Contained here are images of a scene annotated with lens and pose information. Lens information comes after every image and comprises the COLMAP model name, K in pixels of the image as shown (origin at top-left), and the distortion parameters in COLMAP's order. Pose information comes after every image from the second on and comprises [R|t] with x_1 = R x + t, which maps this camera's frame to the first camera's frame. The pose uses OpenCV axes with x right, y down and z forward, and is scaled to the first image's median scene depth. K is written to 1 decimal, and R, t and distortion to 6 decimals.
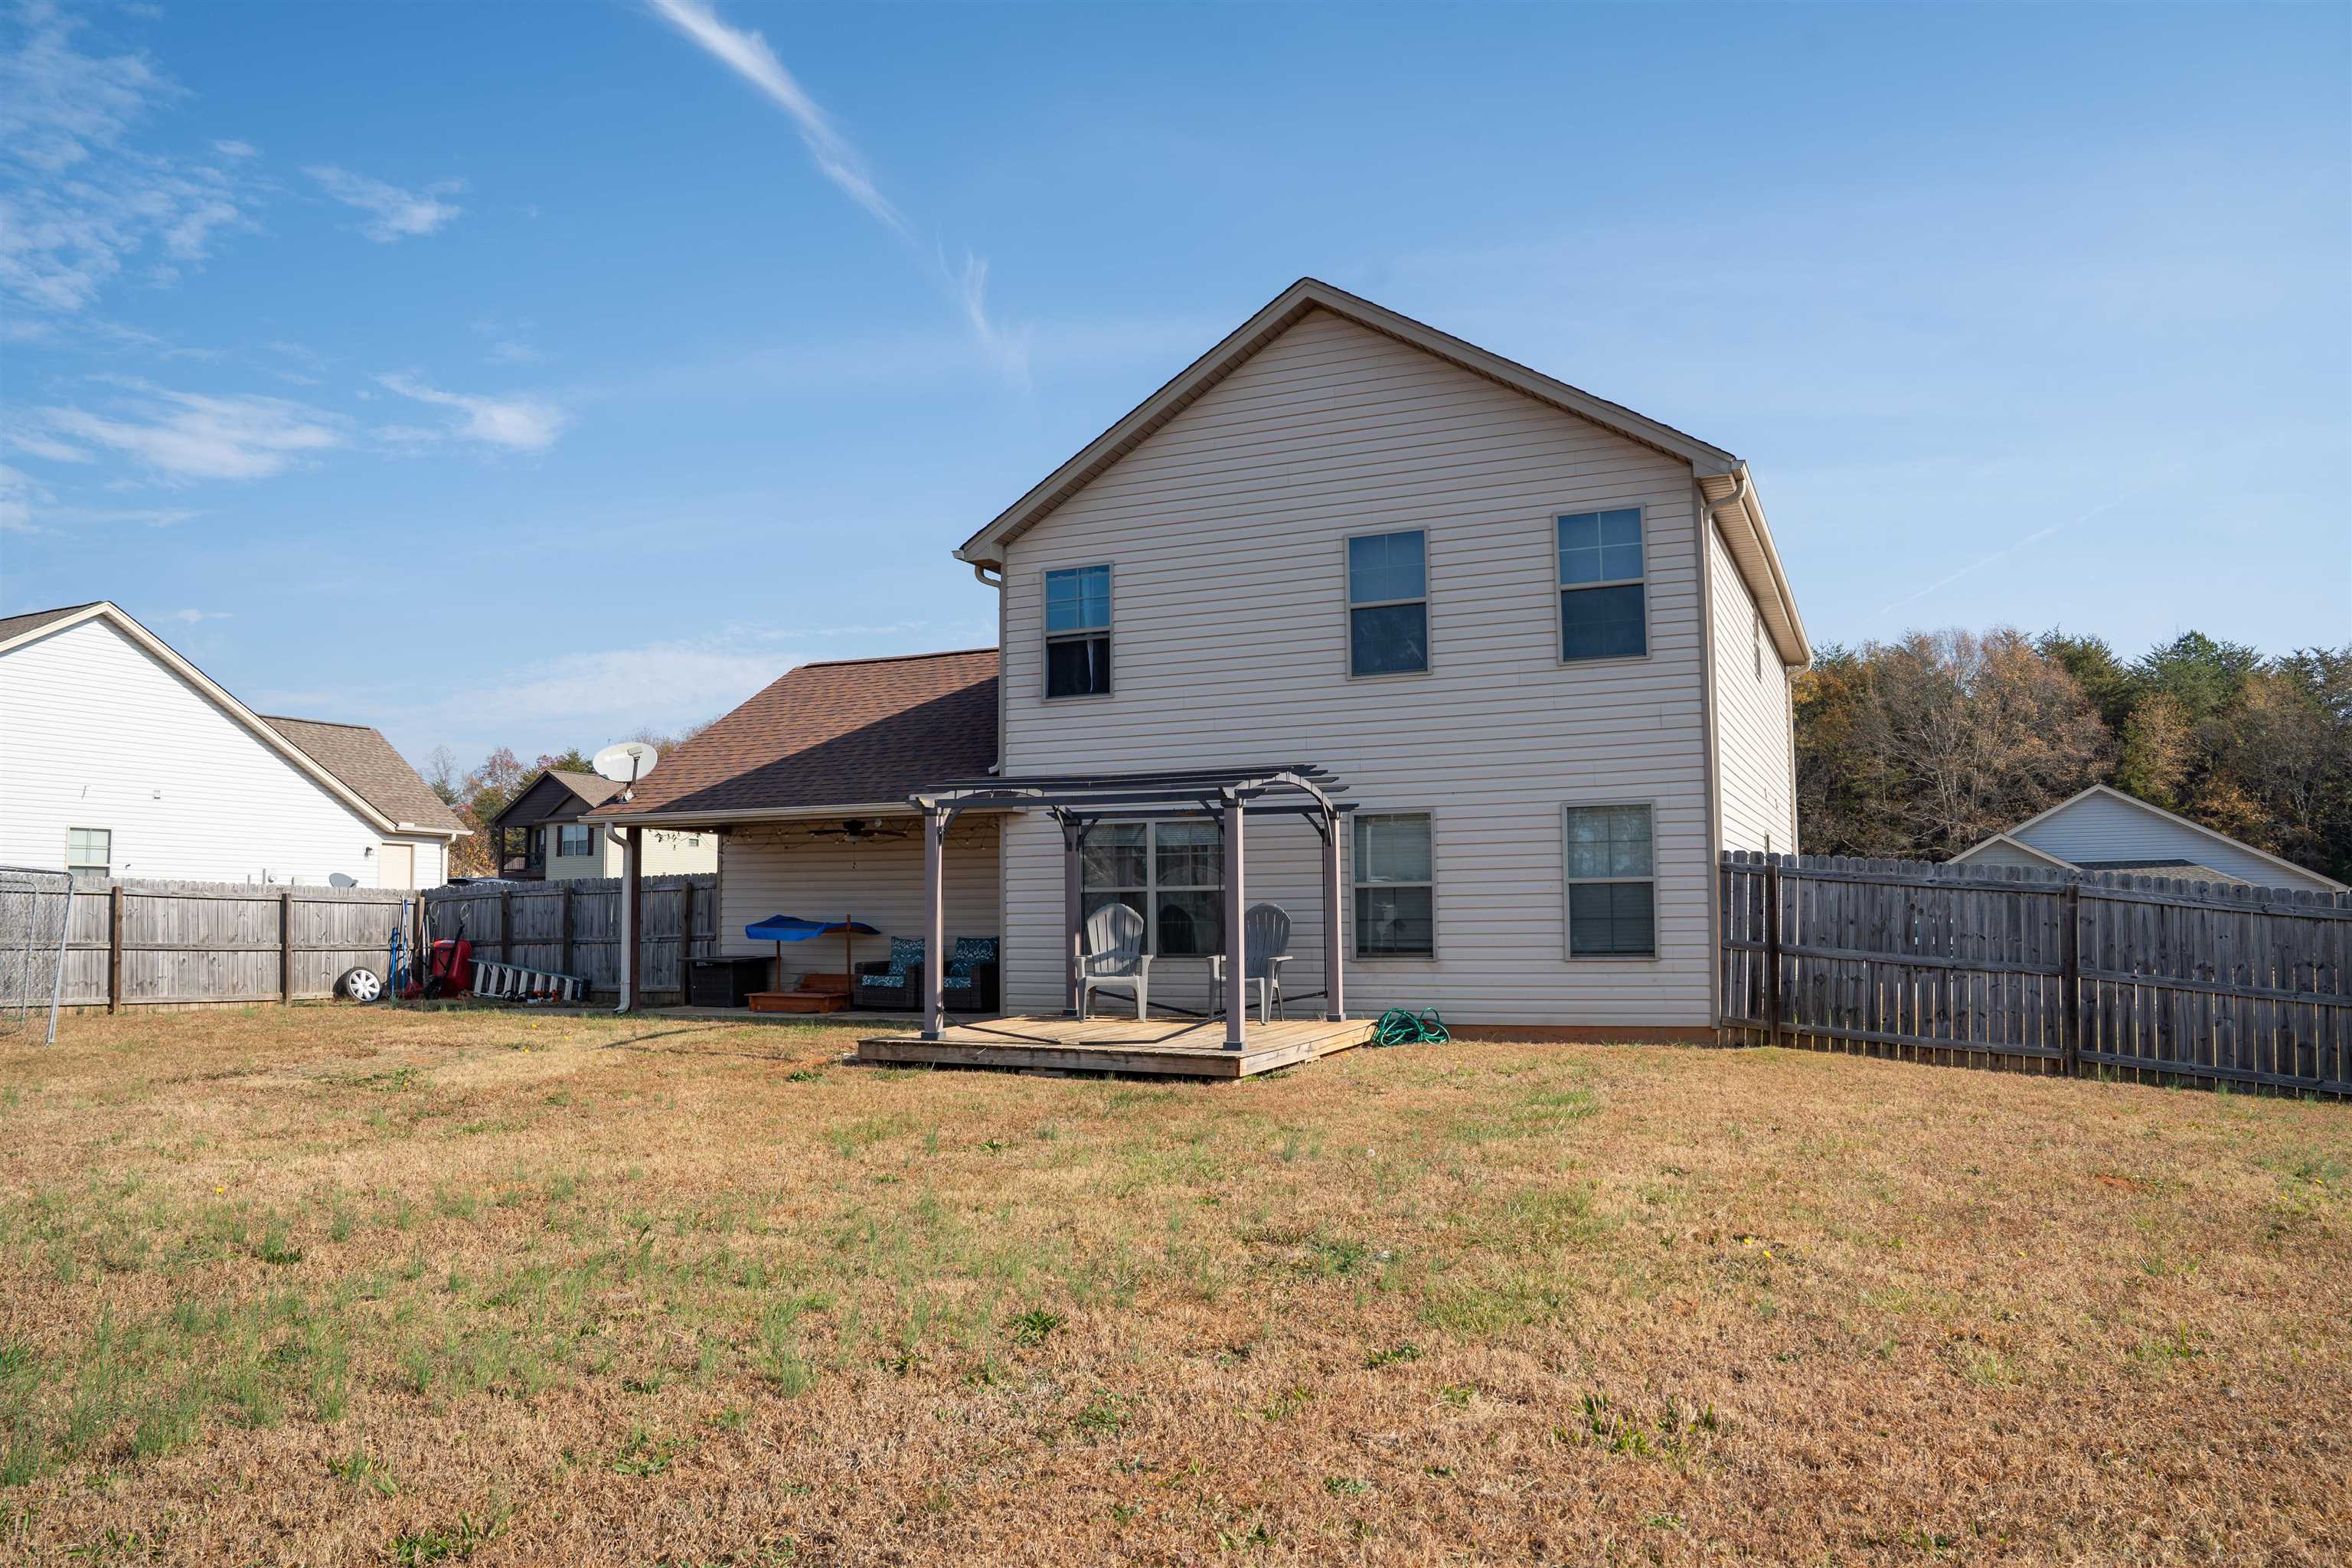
lens RADIAL K [[1639.5, 0, 1169.6], [0, 1639.5, 753.8], [0, 0, 1]] dist [-0.141128, 0.102276]
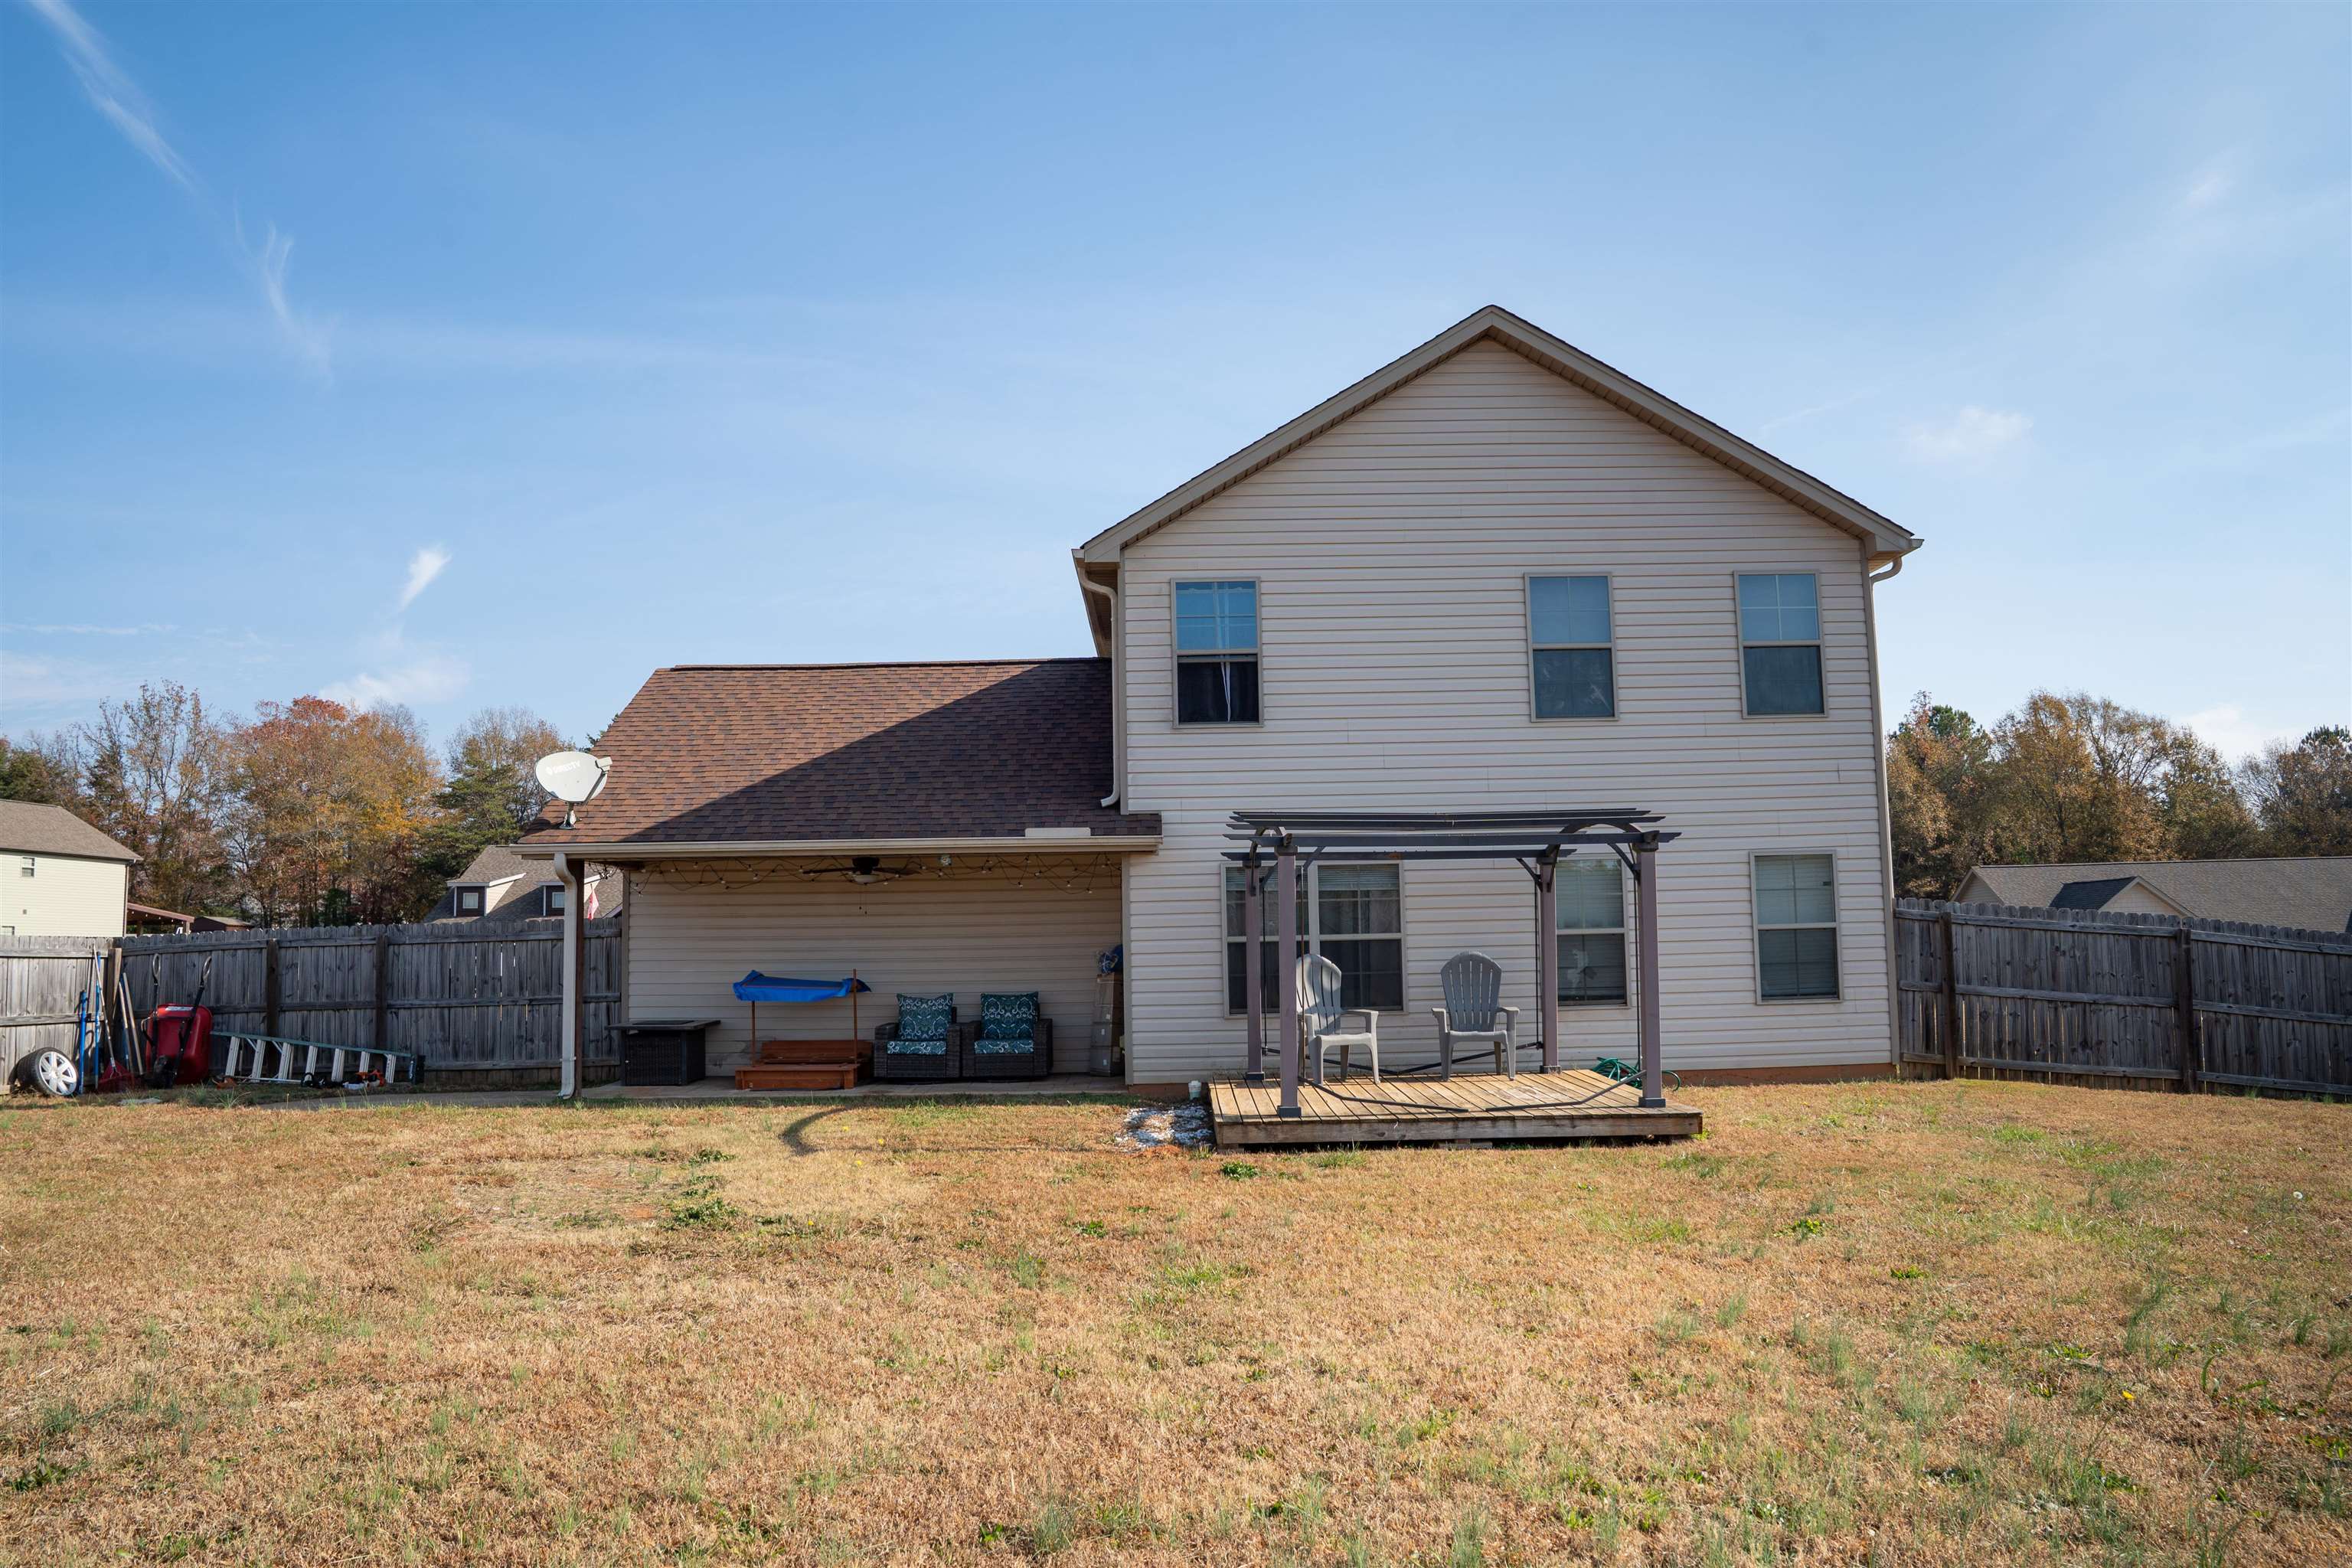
lens RADIAL K [[1610.6, 0, 1176.3], [0, 1610.6, 761.3], [0, 0, 1]] dist [-0.129690, 0.078050]
pose [[0.907122, 0.042490, 0.418718, -0.472672], [-0.032254, 0.998983, -0.031496, 0.015110], [-0.419631, 0.015065, 0.907570, 0.219018]]
